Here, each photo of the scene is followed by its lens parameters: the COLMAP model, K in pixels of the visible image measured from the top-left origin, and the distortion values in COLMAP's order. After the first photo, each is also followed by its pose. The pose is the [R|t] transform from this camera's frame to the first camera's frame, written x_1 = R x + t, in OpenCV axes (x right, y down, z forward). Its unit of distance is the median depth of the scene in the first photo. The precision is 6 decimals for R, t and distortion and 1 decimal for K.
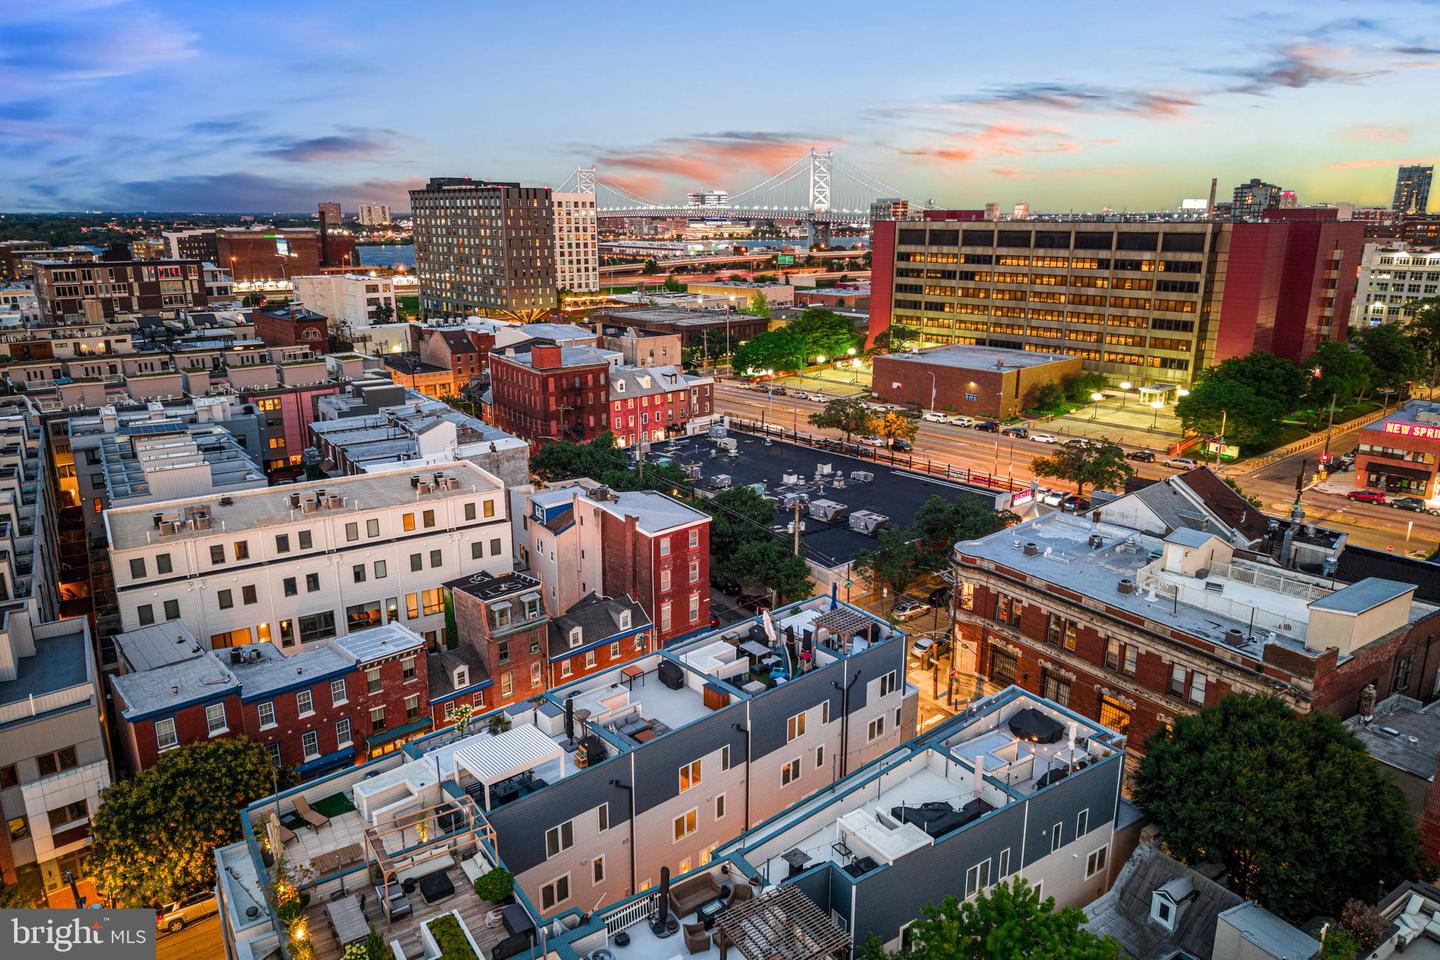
lens RADIAL K [[990.1, 0, 719.1], [0, 990.1, 475.4], [0, 0, 1]] dist [0.034048, -0.042962]
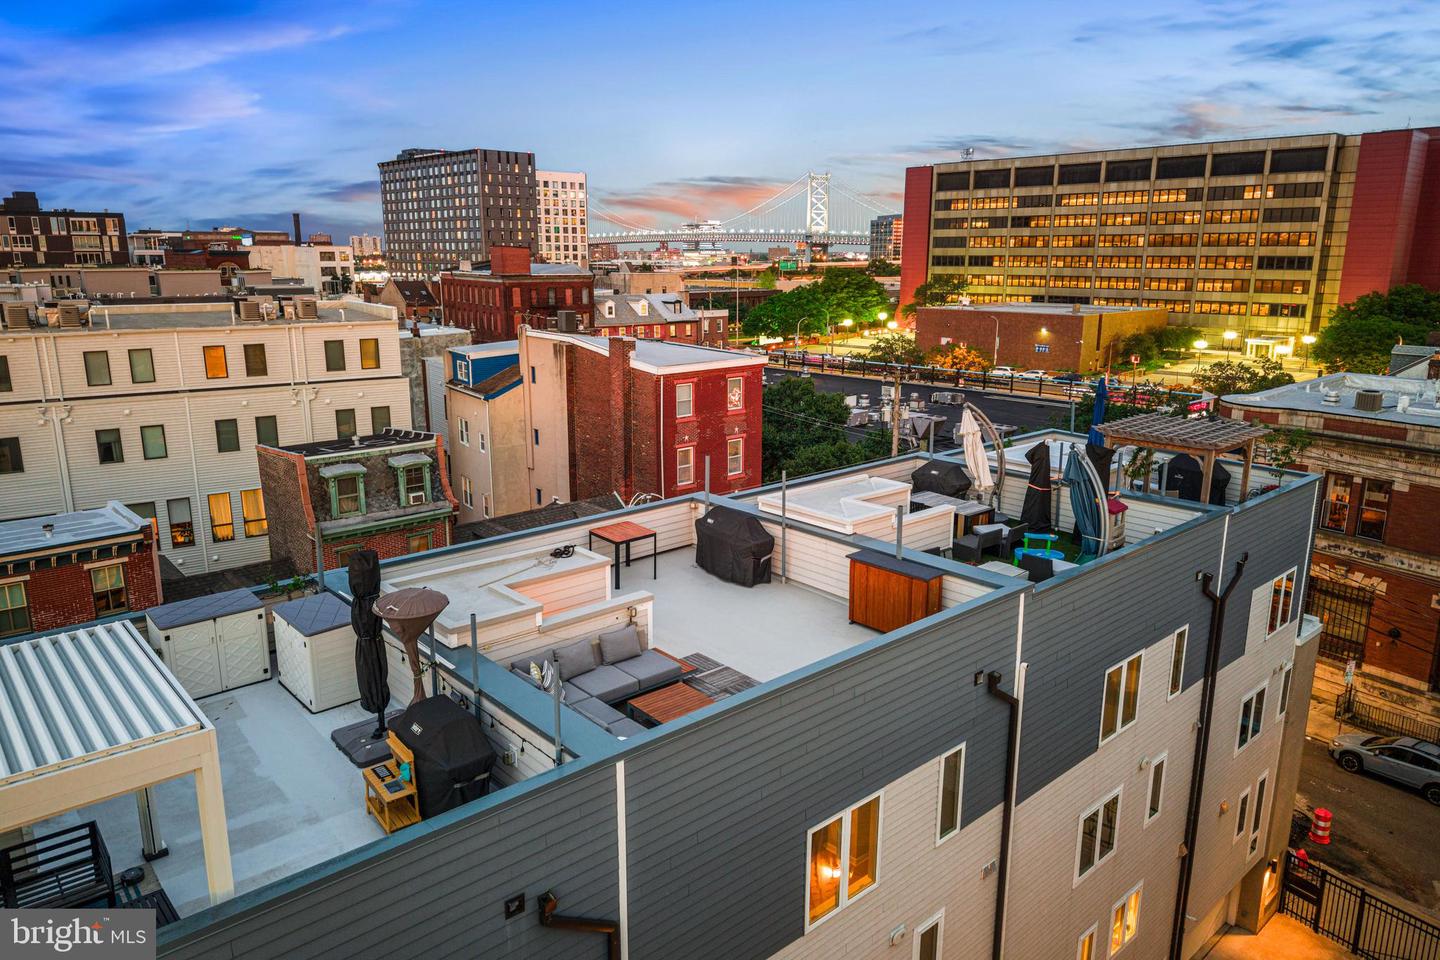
lens RADIAL K [[990.1, 0, 719.3], [0, 990.1, 476.0], [0, 0, 1]] dist [0.034048, -0.042962]
pose [[0.999969, 0.000268, 0.007808, -0.020727], [0.000021, 0.999316, -0.036977, 0.069448], [-0.007813, 0.036976, 0.999286, 0.241179]]
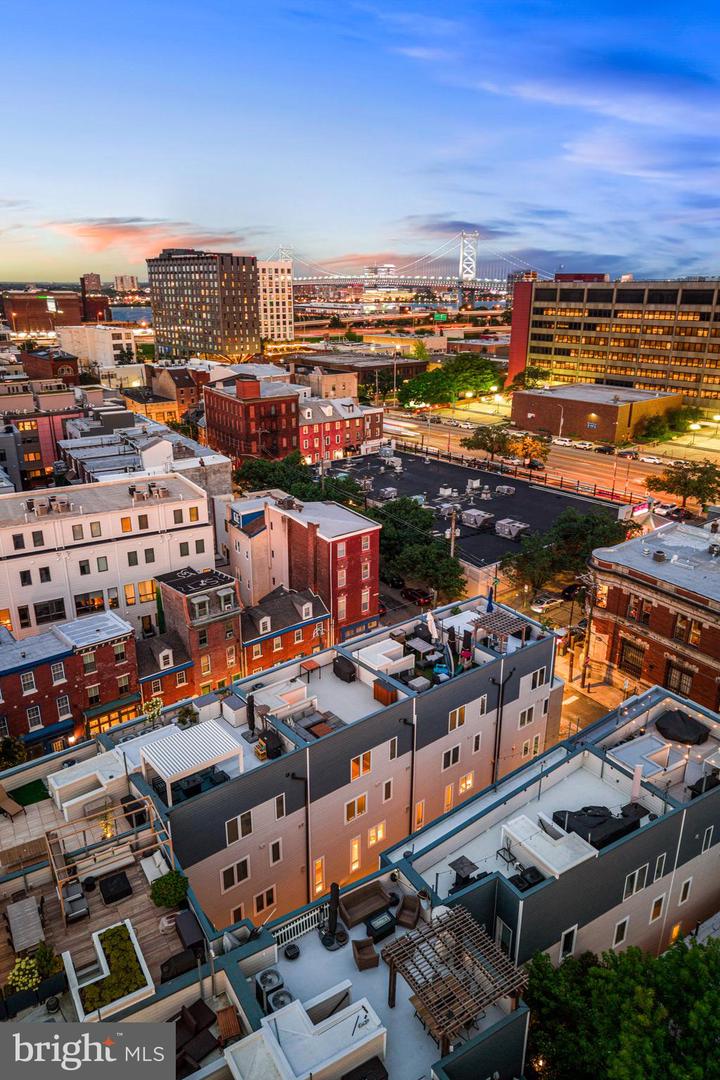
lens RADIAL K [[742.6, 0, 356.7], [0, 742.6, 543.3], [0, 0, 1]] dist [0.034048, -0.042962]
pose [[0.999200, 0.015216, -0.036971, -0.002309], [-0.012312, 0.996912, 0.077550, -0.001763], [0.038037, -0.077033, 0.996303, 0.065738]]
